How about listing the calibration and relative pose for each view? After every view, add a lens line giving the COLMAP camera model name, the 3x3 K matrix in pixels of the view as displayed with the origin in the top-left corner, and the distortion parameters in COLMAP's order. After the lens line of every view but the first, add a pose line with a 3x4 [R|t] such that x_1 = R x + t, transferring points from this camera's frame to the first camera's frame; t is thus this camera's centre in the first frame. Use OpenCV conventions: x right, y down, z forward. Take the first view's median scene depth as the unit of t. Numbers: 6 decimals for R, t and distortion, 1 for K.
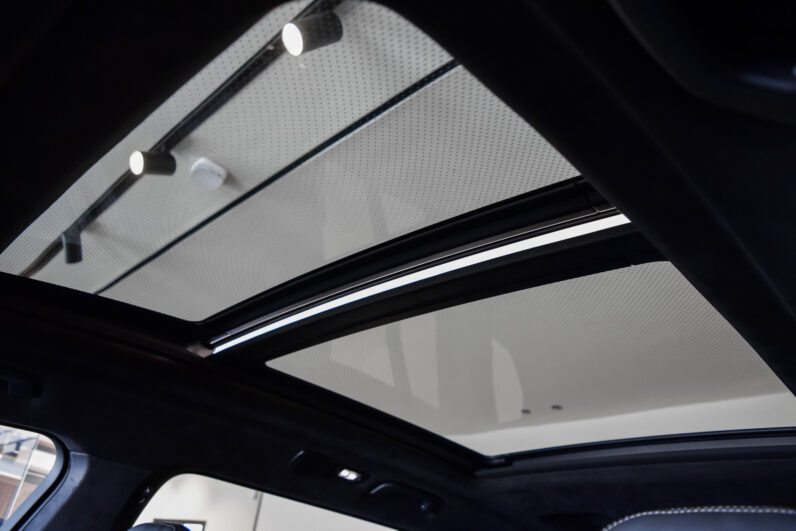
lens RADIAL K [[625.2, 0, 398.0], [0, 625.2, 265.5], [0, 0, 1]] dist [-0.088110, 0.010592]
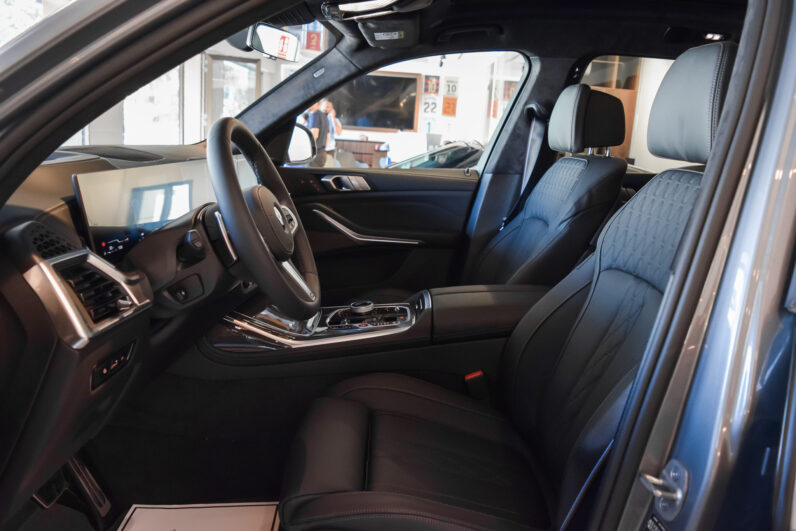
lens RADIAL K [[625.2, 0, 398.0], [0, 625.2, 265.5], [0, 0, 1]] dist [-0.088110, 0.010592]
pose [[0.680508, 0.071820, -0.729212, 0.476953], [0.392512, 0.804627, 0.445544, -0.141858], [0.618743, -0.589421, 0.519365, -0.480967]]
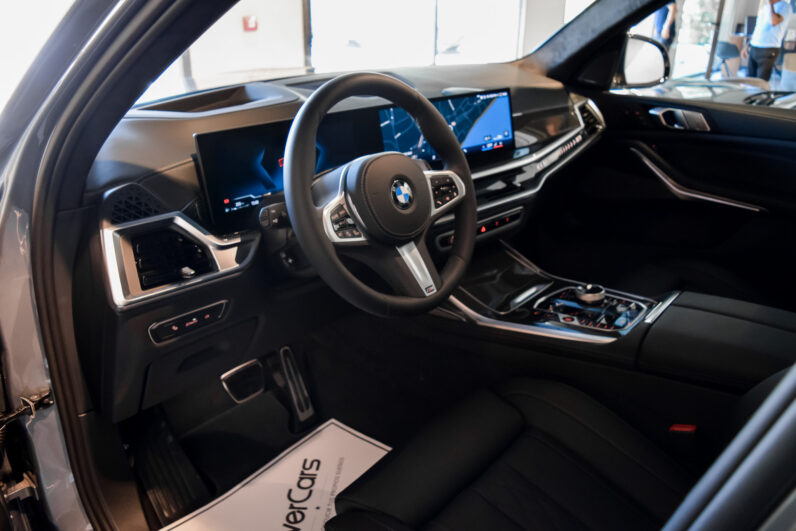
lens RADIAL K [[625.2, 0, 398.0], [0, 625.2, 265.5], [0, 0, 1]] dist [-0.088110, 0.010592]
pose [[0.022756, 0.296341, -0.954811, 0.462571], [0.492057, 0.828050, 0.268726, -0.016528], [0.870265, -0.475937, -0.126973, -0.080070]]
